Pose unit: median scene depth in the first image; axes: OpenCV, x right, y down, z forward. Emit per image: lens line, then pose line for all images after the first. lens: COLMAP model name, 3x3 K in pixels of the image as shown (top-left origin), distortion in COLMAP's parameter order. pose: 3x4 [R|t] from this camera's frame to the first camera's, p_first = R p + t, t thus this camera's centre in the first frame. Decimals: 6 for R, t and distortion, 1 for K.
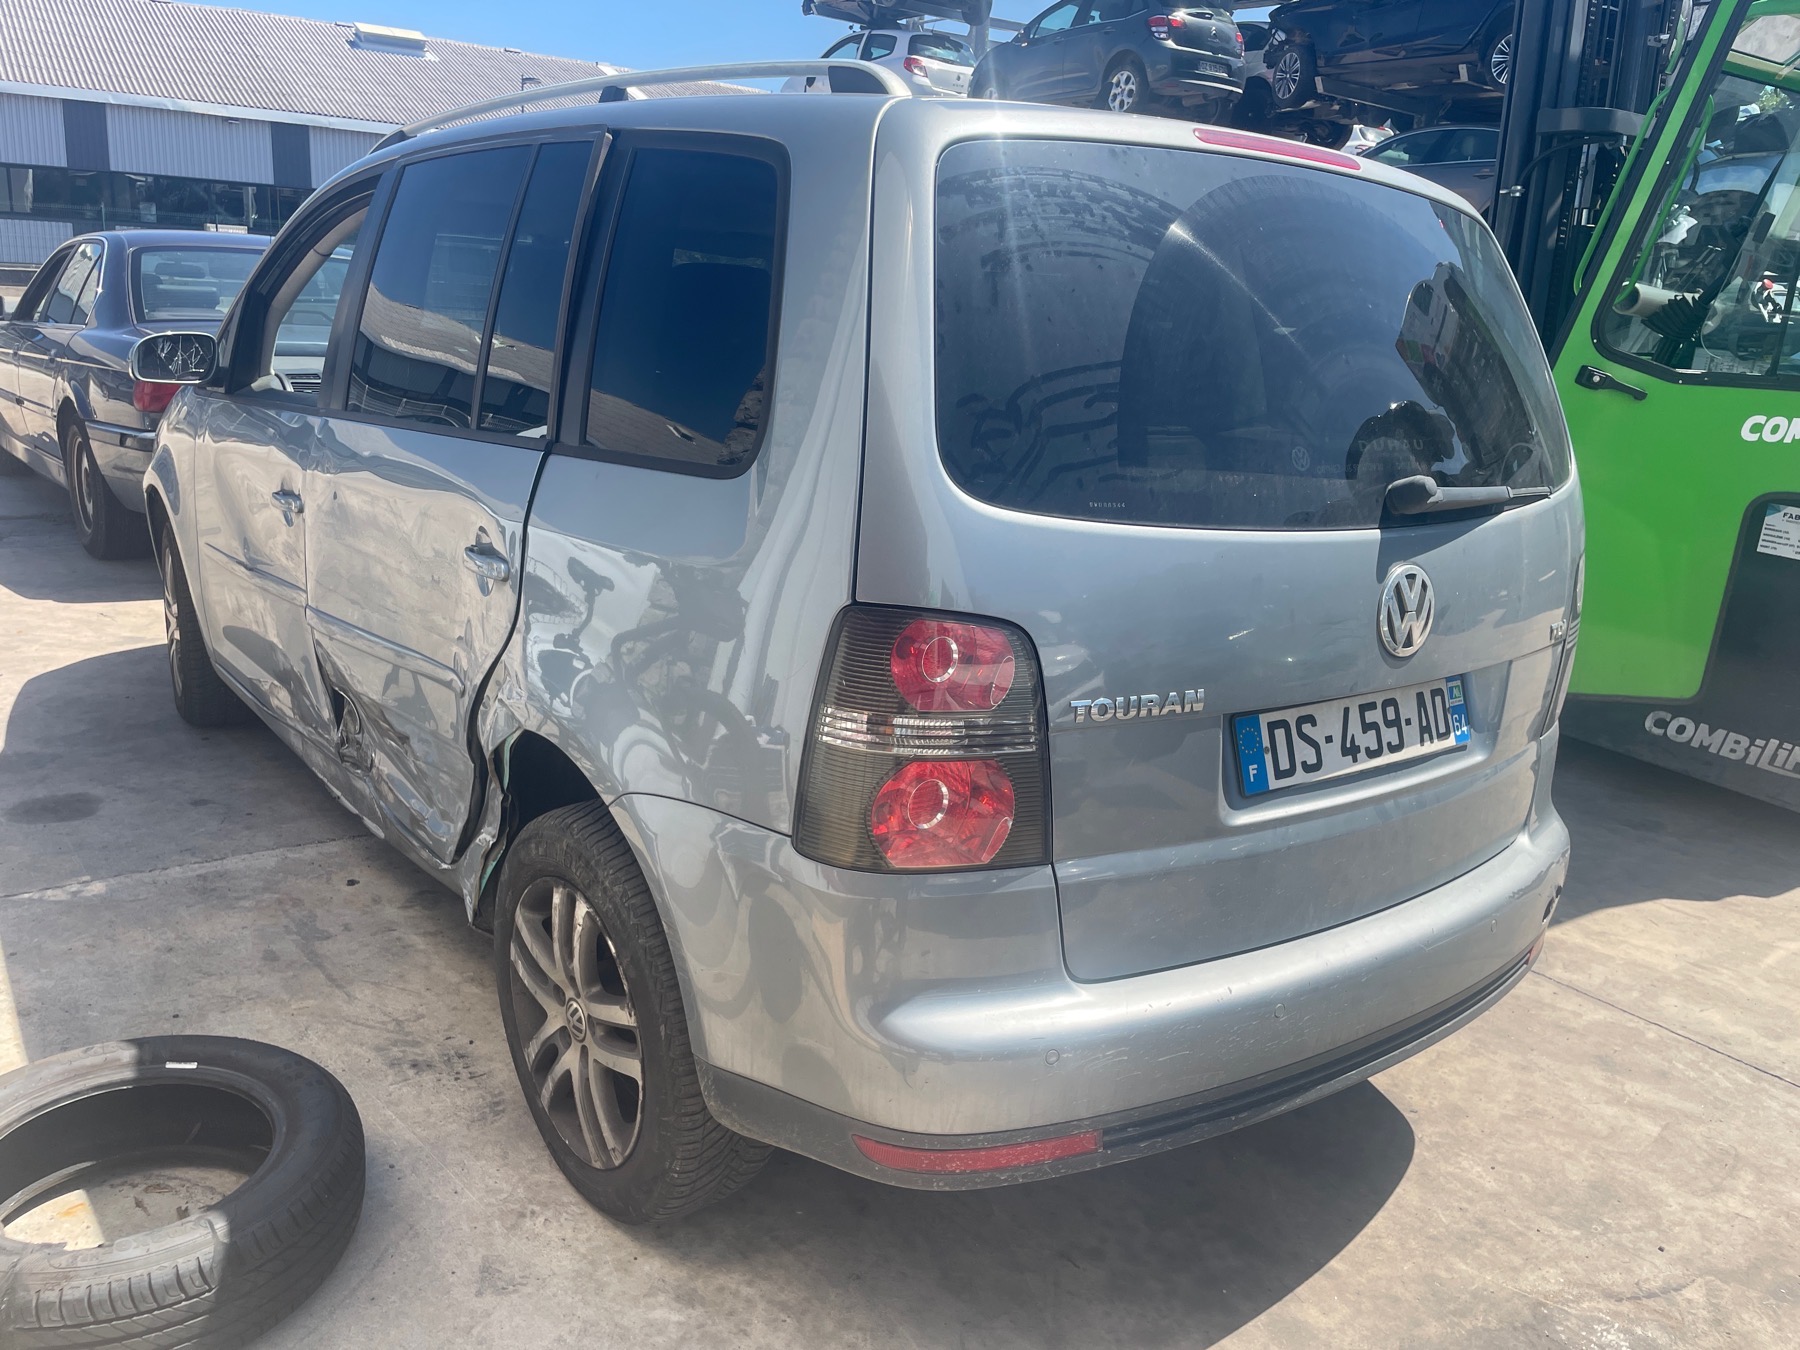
lens RADIAL K [[1374.1, 0, 900.0], [0, 1374.1, 675.0], [0, 0, 1]] dist [0.068803, -0.105369]
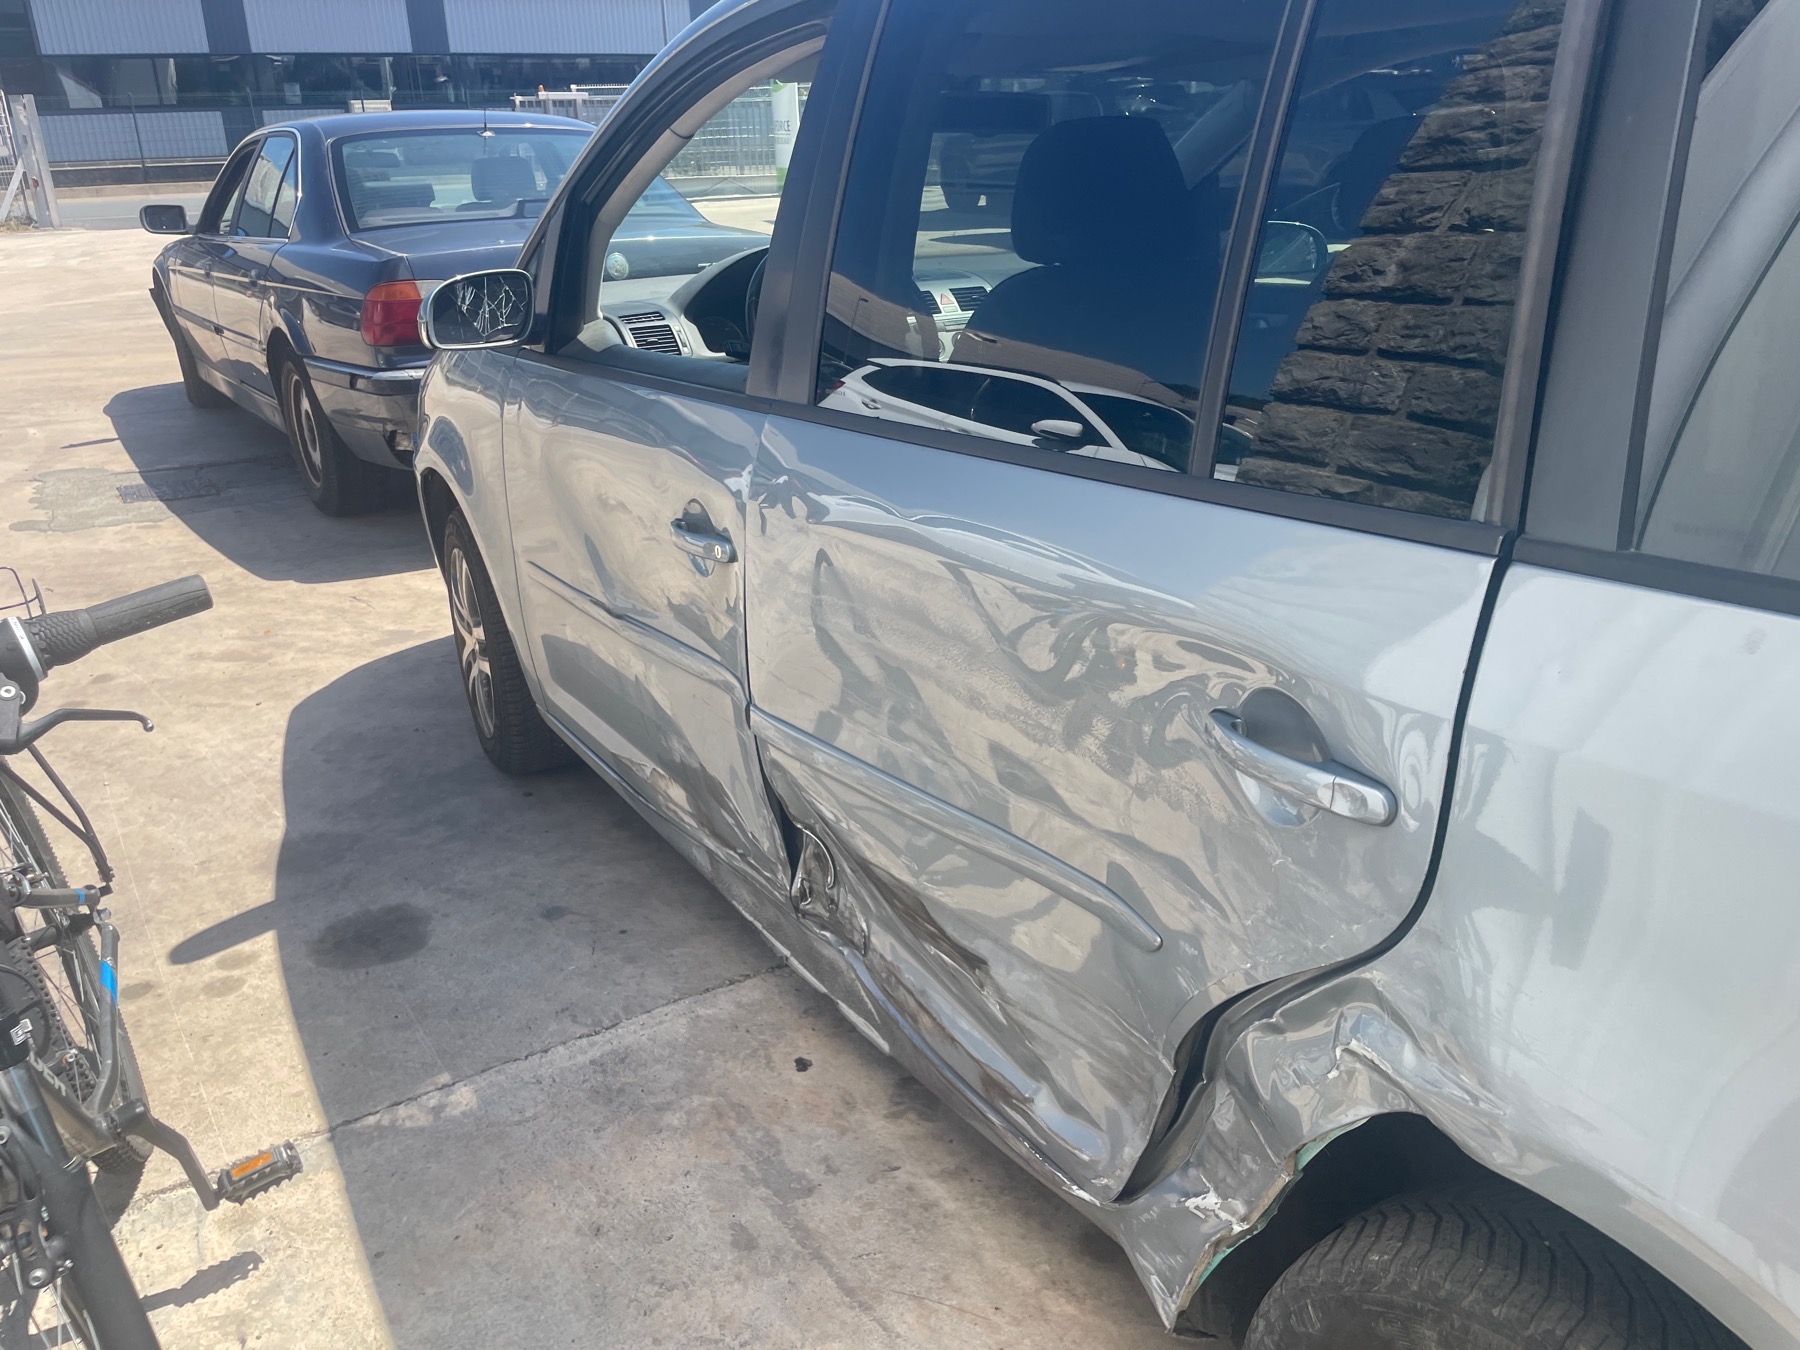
lens RADIAL K [[1360.0, 0, 890.2], [0, 1360.0, 664.6], [0, 0, 1]] dist [0.077249, -0.124376]
pose [[0.992981, -0.040960, -0.110950, -0.242218], [0.052866, 0.992897, 0.106585, -0.110910], [0.105797, -0.111703, 0.988094, 0.314117]]
